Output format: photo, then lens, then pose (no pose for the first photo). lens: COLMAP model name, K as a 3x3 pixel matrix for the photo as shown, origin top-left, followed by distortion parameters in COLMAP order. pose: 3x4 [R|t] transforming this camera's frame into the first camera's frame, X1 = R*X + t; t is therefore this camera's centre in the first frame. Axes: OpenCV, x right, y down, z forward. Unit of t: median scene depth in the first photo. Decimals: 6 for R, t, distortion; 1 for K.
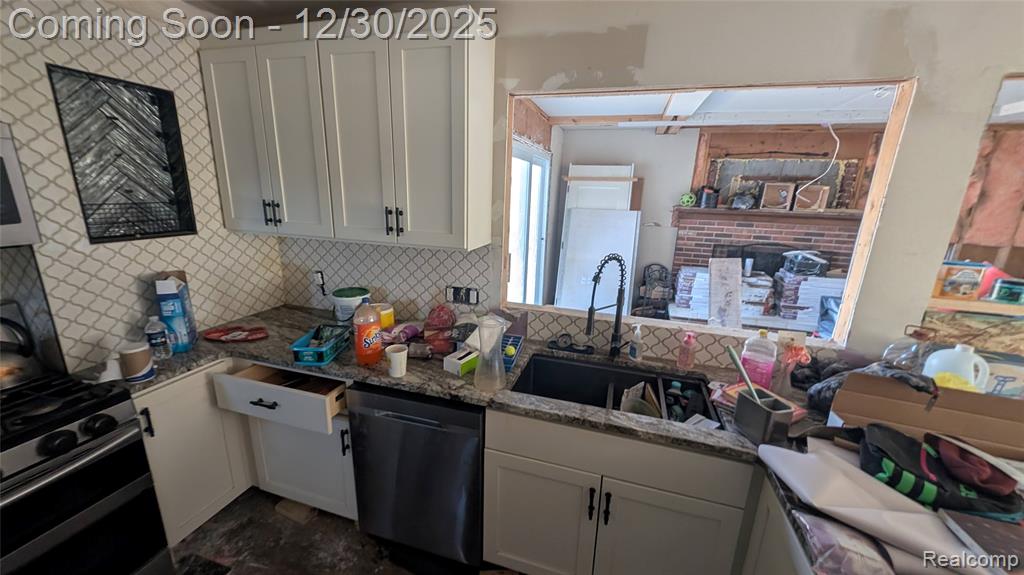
lens RADIAL K [[383.4, 0, 509.2], [0, 383.4, 289.3], [0, 0, 1]] dist [0.009784, -0.003153]
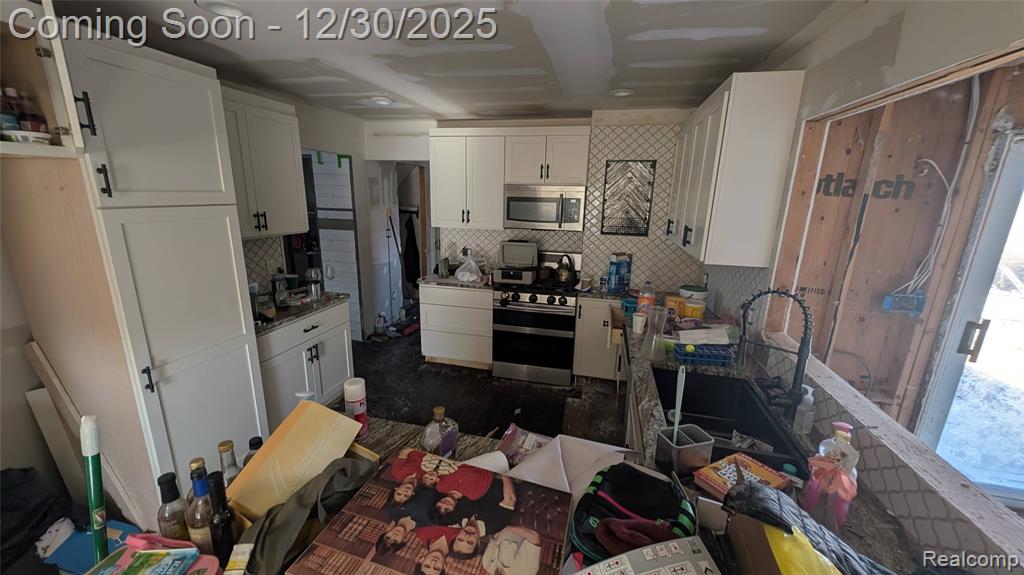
lens RADIAL K [[383.4, 0, 509.2], [0, 383.4, 289.3], [0, 0, 1]] dist [0.009784, -0.003153]
pose [[0.036100, 0.218308, -0.975212, 1.133975], [-0.276728, 0.939872, 0.200154, -0.107740], [0.960270, 0.262643, 0.094341, 0.326031]]
